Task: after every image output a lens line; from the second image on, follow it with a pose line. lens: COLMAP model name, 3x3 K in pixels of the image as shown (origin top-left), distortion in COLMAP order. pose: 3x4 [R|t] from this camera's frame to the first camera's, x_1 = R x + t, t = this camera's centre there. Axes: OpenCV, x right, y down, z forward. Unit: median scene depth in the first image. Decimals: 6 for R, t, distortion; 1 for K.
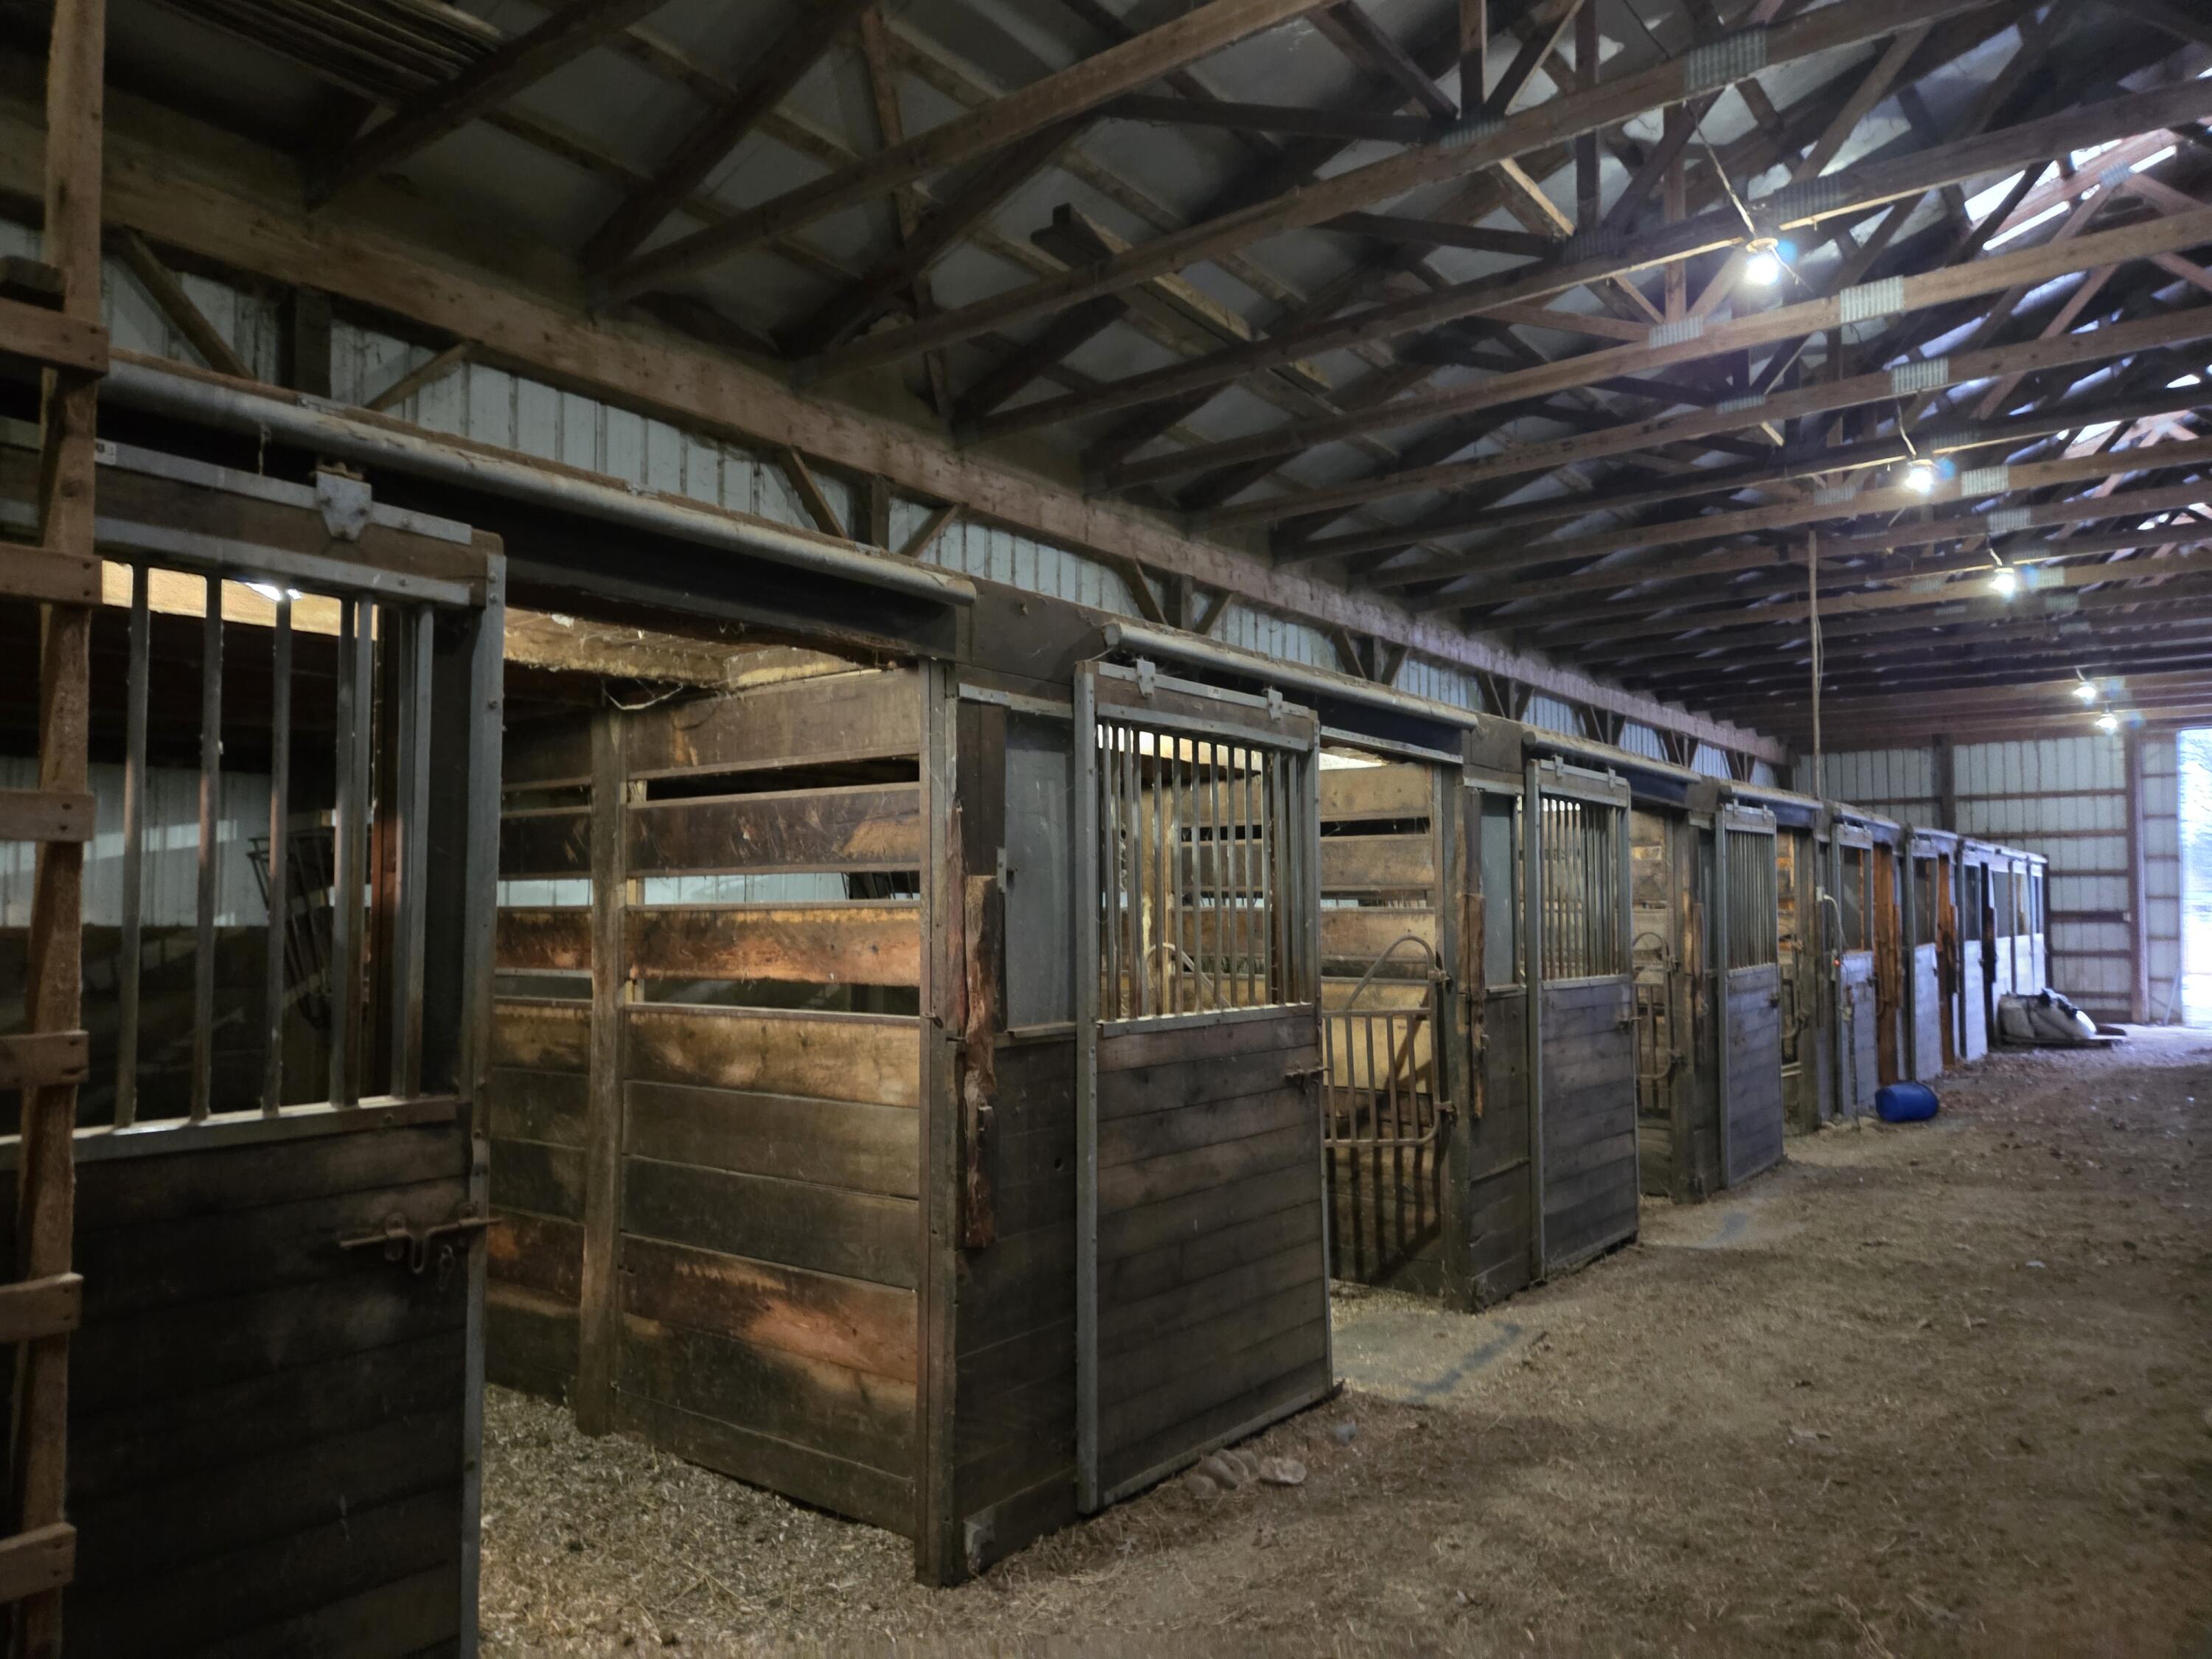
lens RADIAL K [[1479.8, 0, 1104.7], [0, 1479.8, 850.1], [0, 0, 1]] dist [0.027750, -0.000642]
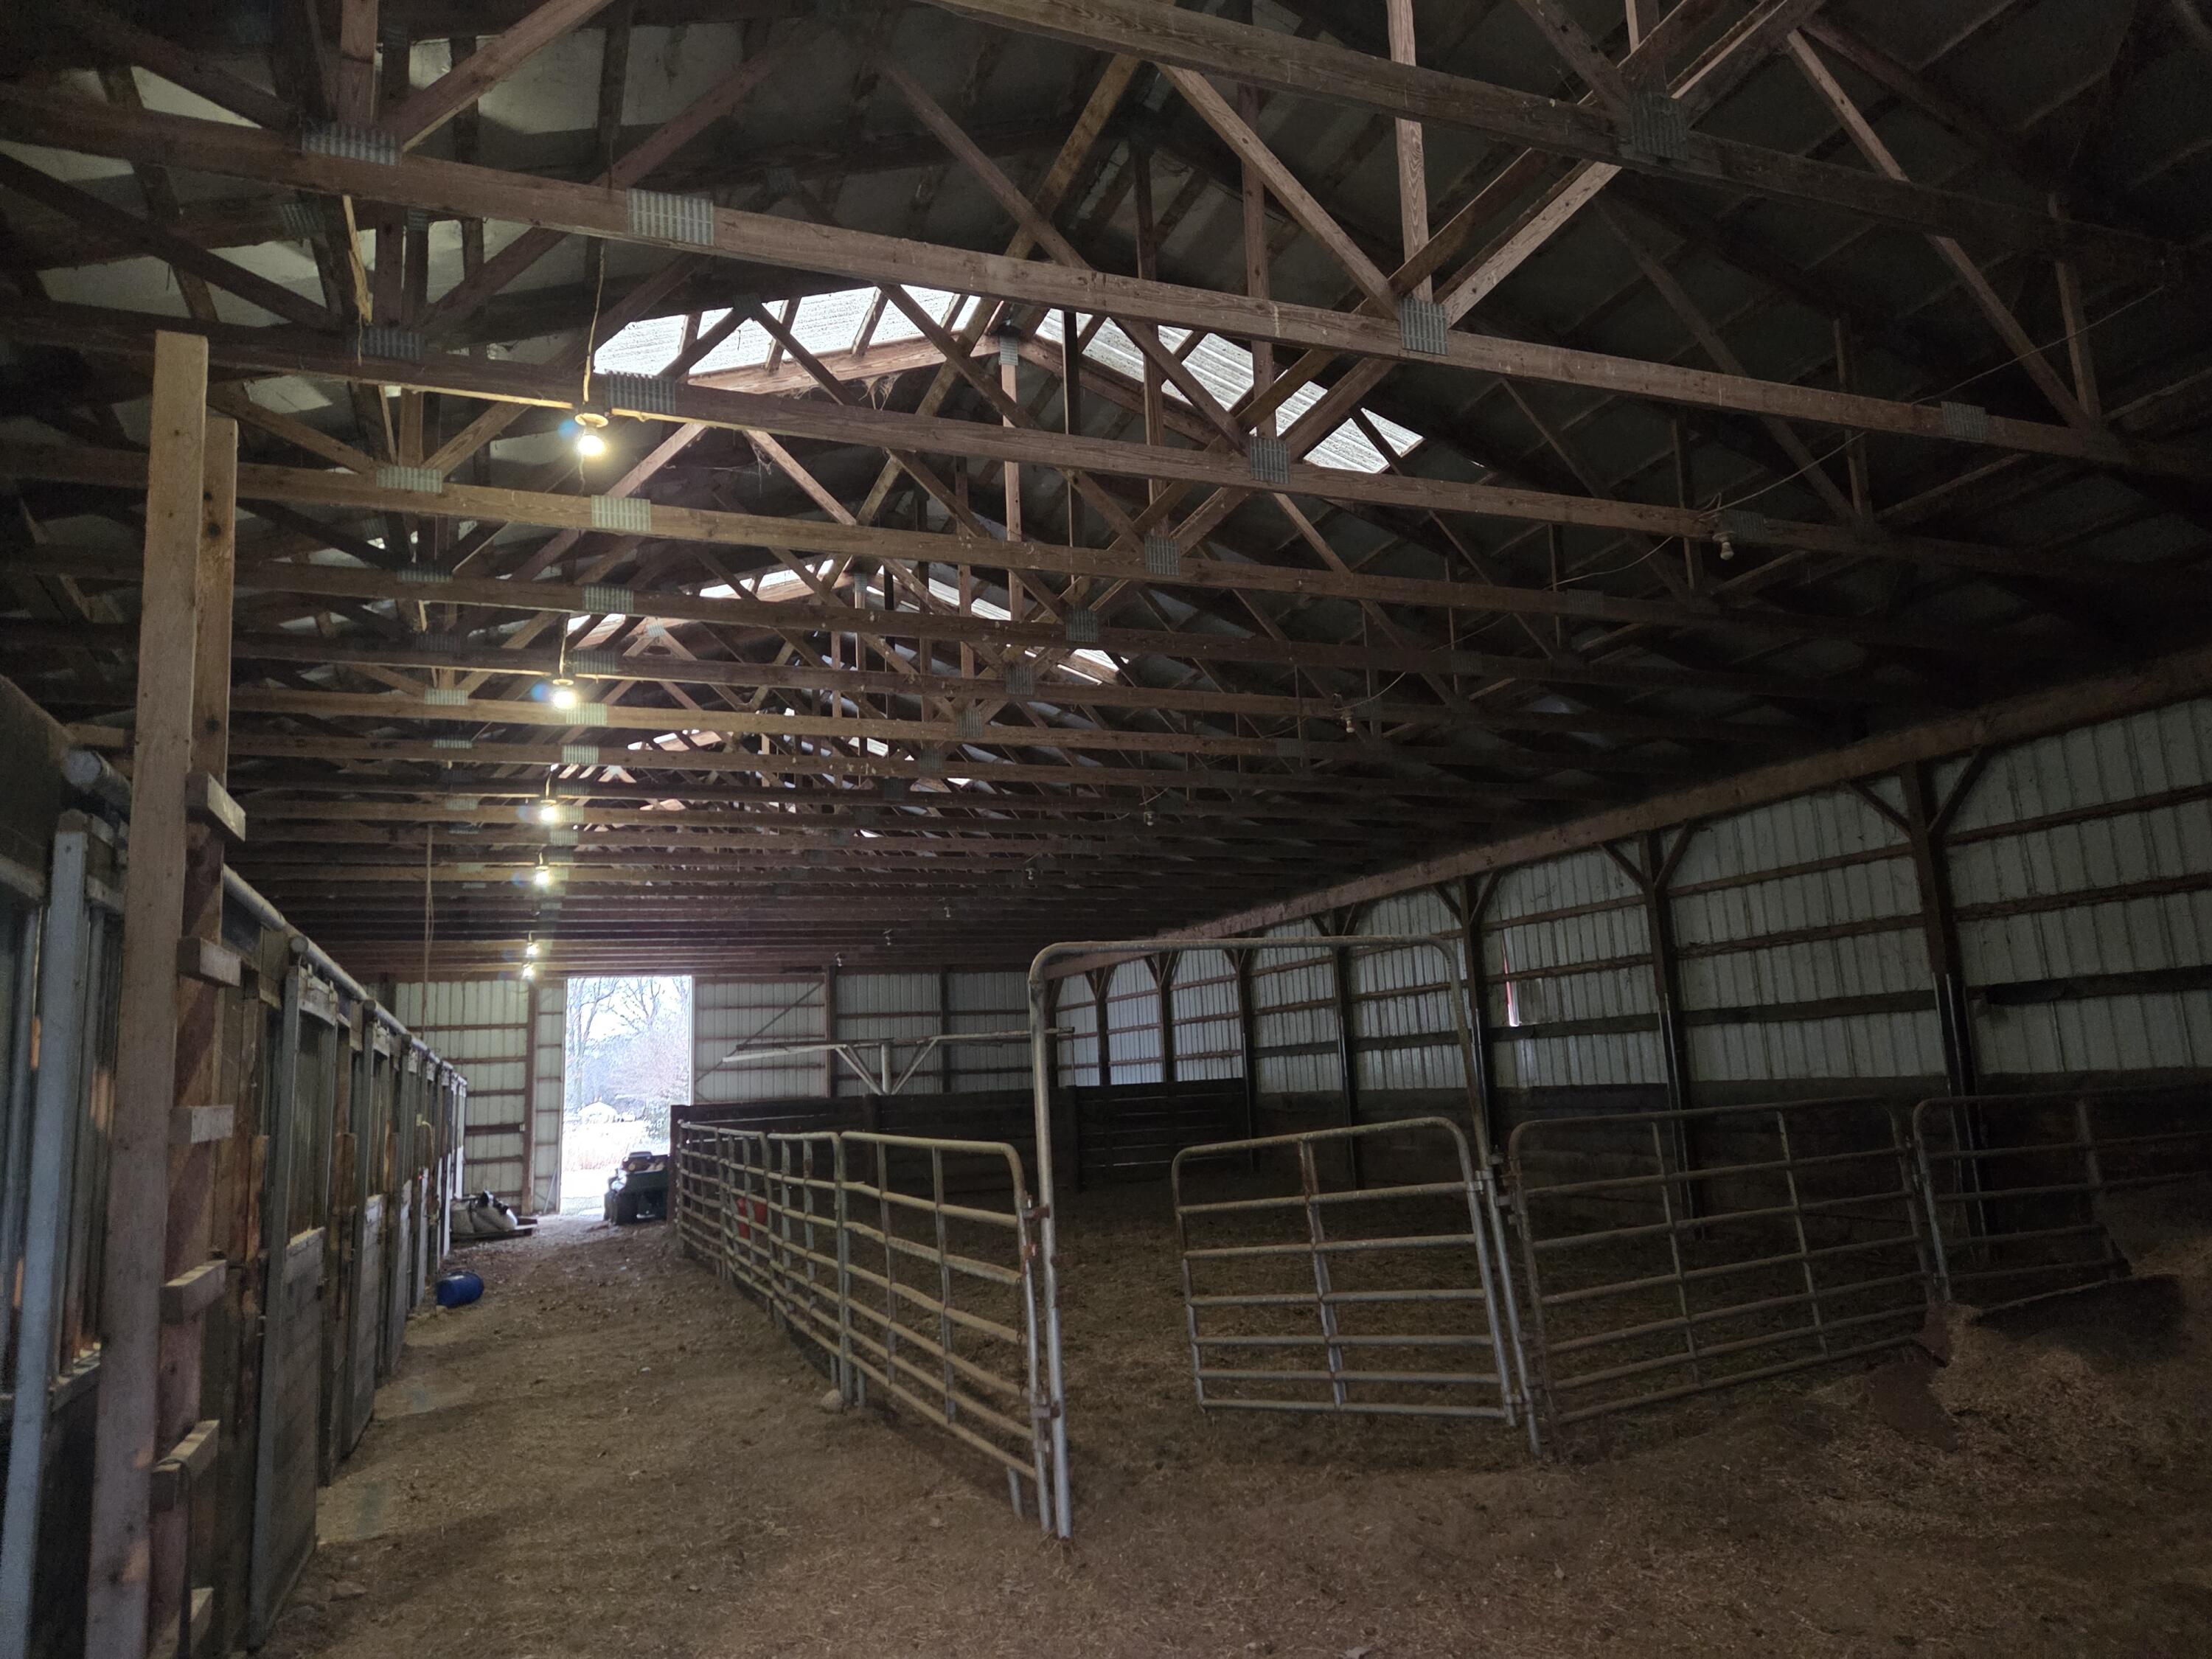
lens RADIAL K [[1478.4, 0, 1106.0], [0, 1478.4, 829.5], [0, 0, 1]] dist [0.000644, 0.000429]
pose [[0.514006, 0.123143, 0.848902, -0.139047], [0.013838, 0.988323, -0.151746, -0.006930], [-0.857675, 0.089746, 0.506299, -0.054712]]
